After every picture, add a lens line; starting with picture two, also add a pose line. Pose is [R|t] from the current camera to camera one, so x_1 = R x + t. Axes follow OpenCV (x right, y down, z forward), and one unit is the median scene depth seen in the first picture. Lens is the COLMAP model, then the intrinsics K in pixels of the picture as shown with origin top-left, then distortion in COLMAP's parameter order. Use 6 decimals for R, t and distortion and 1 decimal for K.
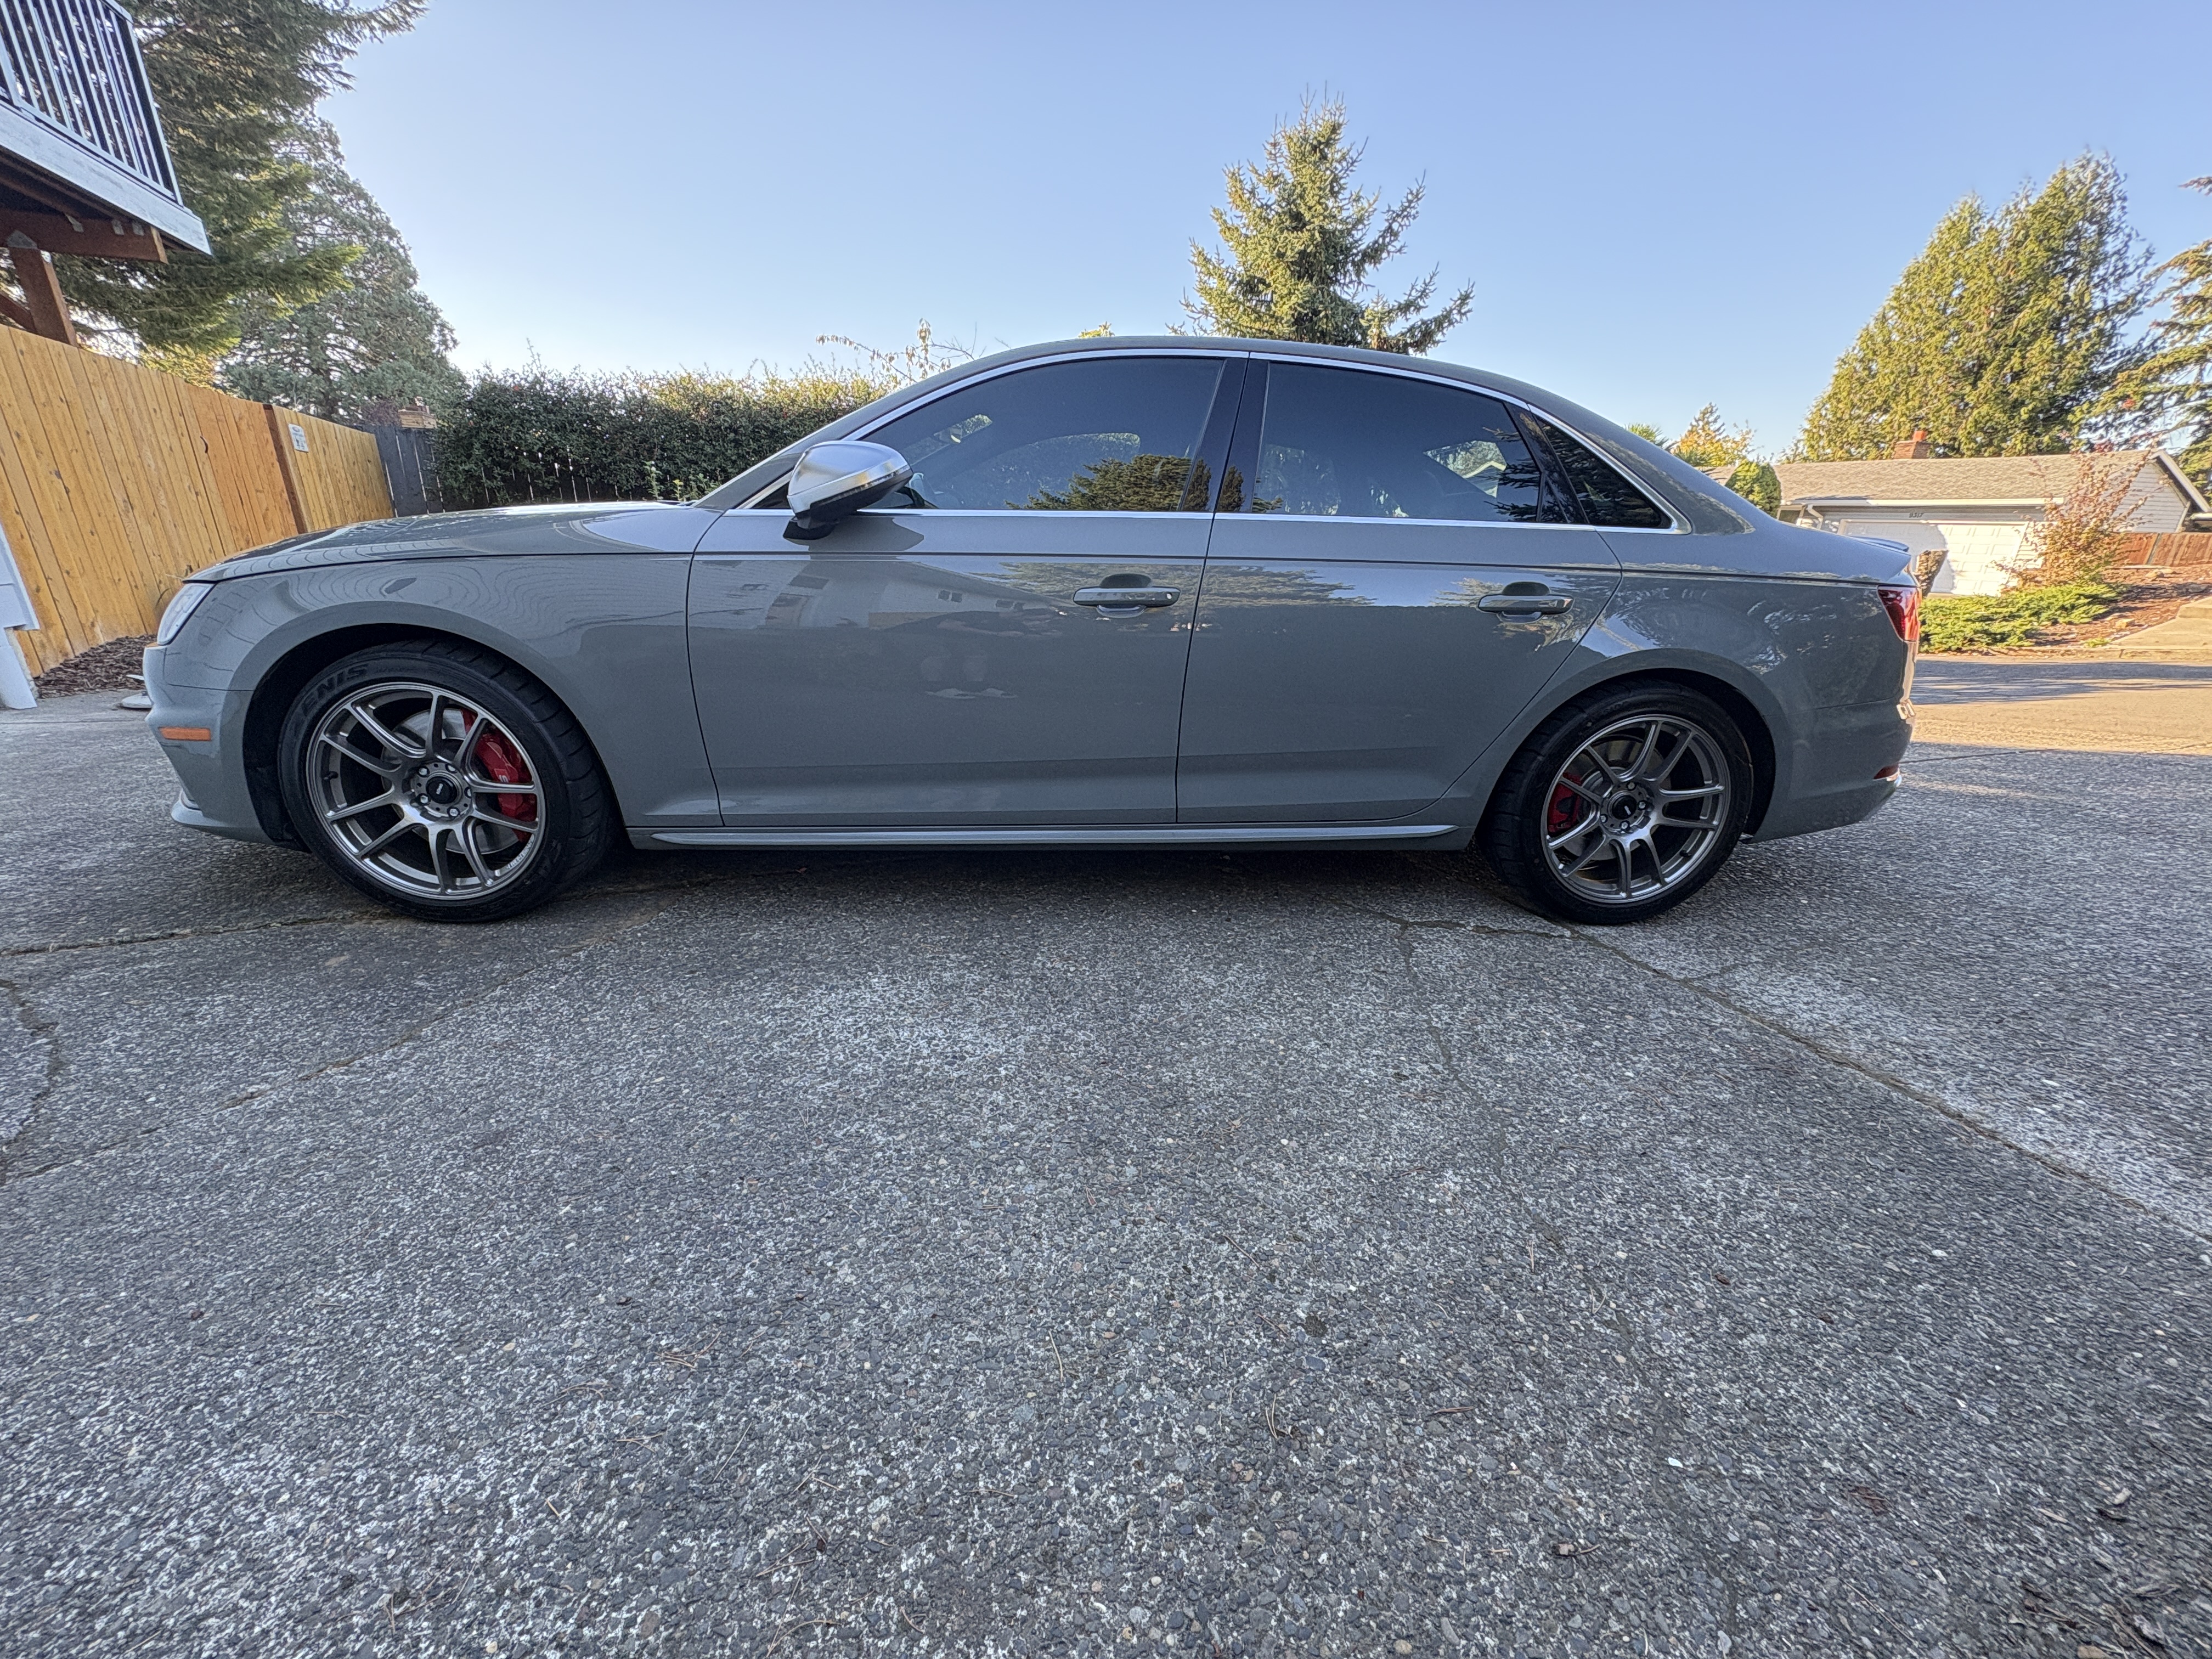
lens RADIAL K [[885.3, 0, 1103.1], [0, 885.3, 840.8], [0, 0, 1]] dist [0.000908, -0.000574]
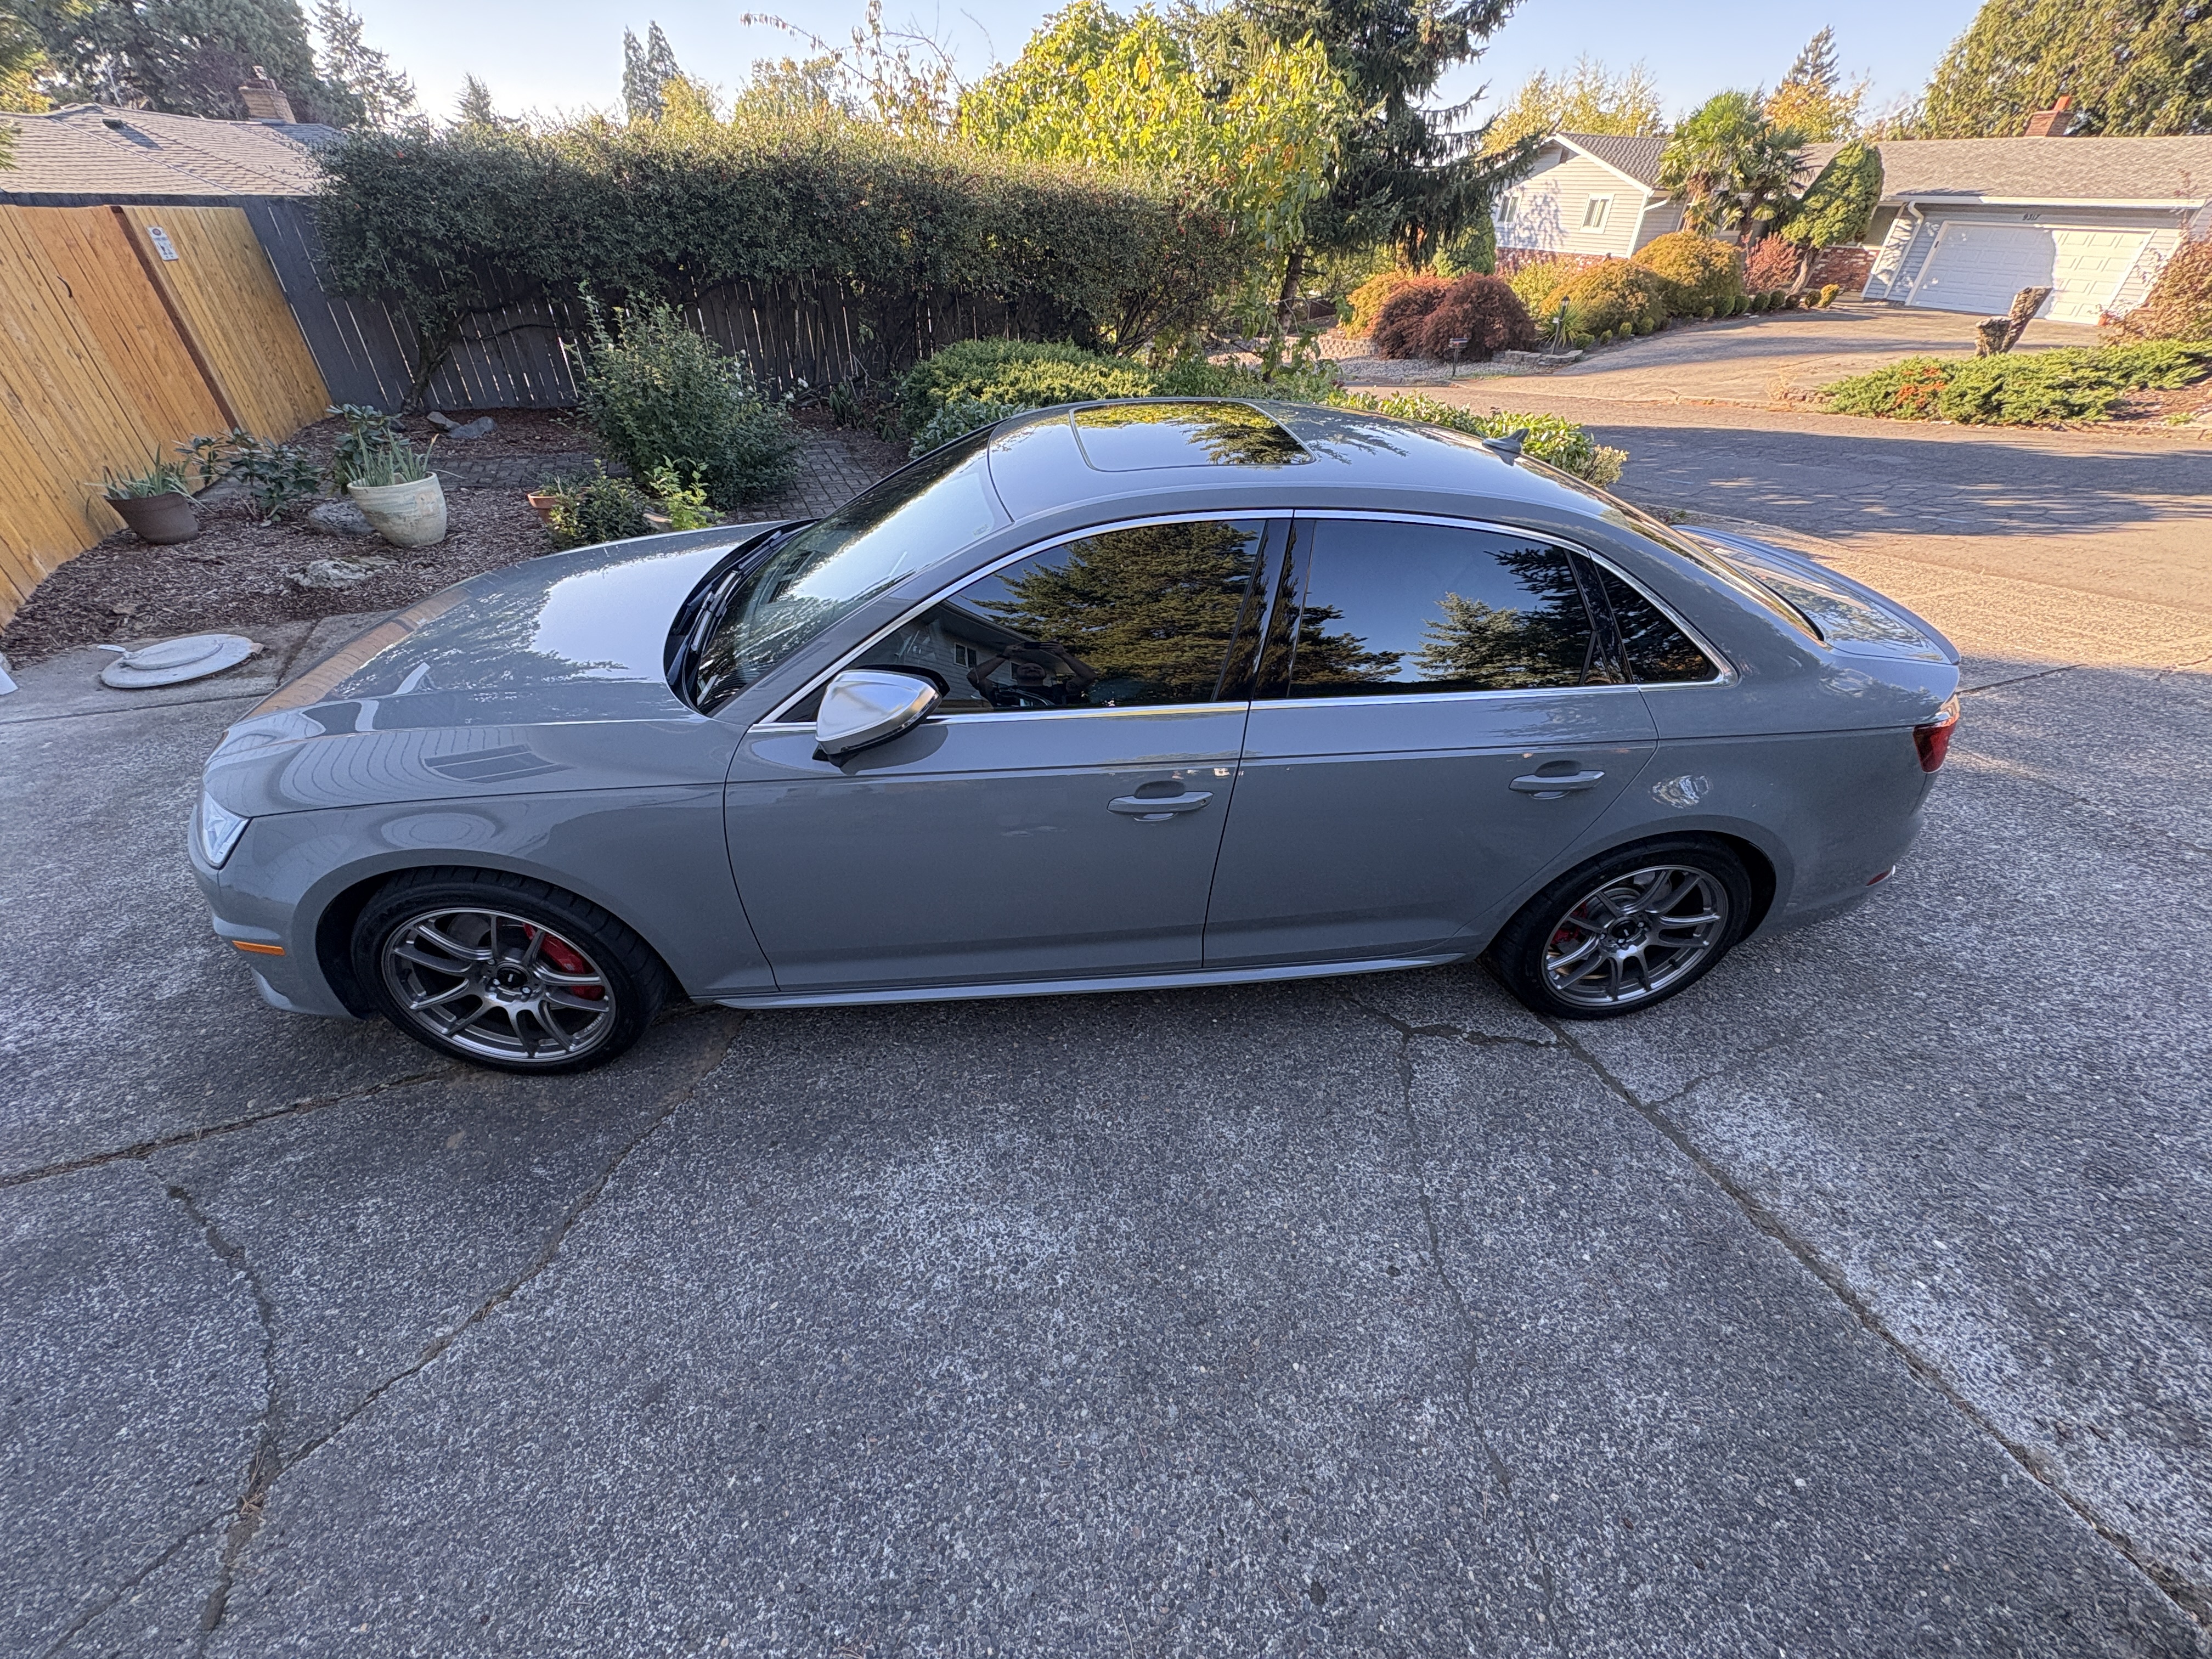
lens RADIAL K [[885.3, 0, 1102.5], [0, 885.3, 831.7], [0, 0, 1]] dist [0.000908, -0.000574]
pose [[0.999901, -0.013051, 0.005181, -0.052666], [0.010993, 0.957113, 0.289507, -0.638221], [-0.008738, -0.289422, 0.957162, 0.035840]]
